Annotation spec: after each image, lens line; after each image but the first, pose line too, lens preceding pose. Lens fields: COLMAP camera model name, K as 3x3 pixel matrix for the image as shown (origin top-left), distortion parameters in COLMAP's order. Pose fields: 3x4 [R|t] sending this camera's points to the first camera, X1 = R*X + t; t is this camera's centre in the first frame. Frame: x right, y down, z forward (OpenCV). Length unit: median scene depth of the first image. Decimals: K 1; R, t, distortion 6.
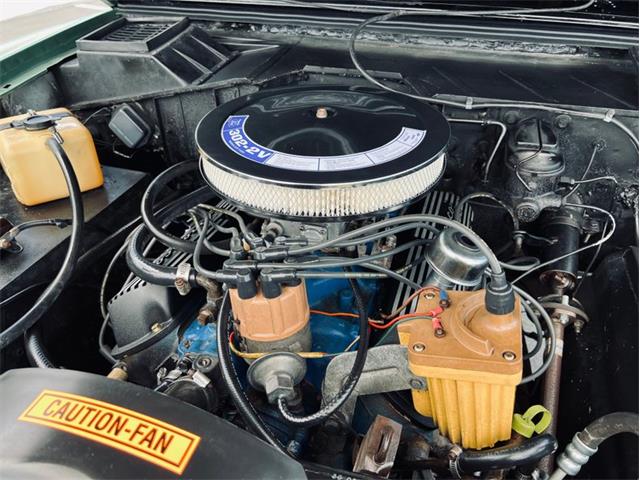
lens RADIAL K [[486.6, 0, 320.9], [0, 486.6, 237.4], [0, 0, 1]] dist [0.028112, -0.028562]
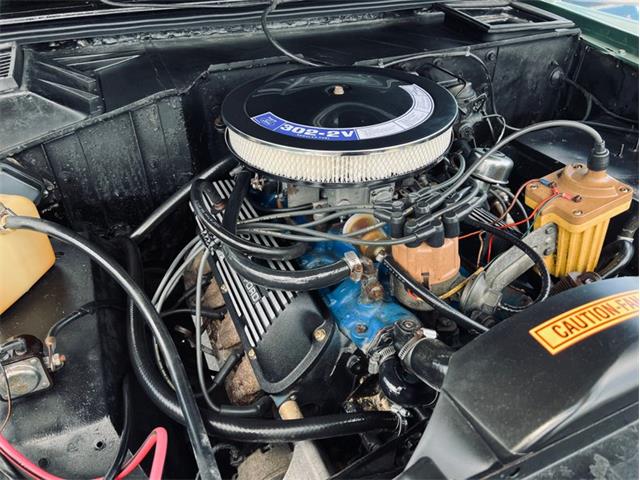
lens RADIAL K [[486.6, 0, 320.6], [0, 486.6, 242.1], [0, 0, 1]] dist [0.028112, -0.028562]
pose [[0.747945, -0.385758, 0.540156, -0.526873], [0.380341, 0.916012, 0.127528, -0.071521], [-0.543984, 0.110060, 0.831846, 0.114252]]
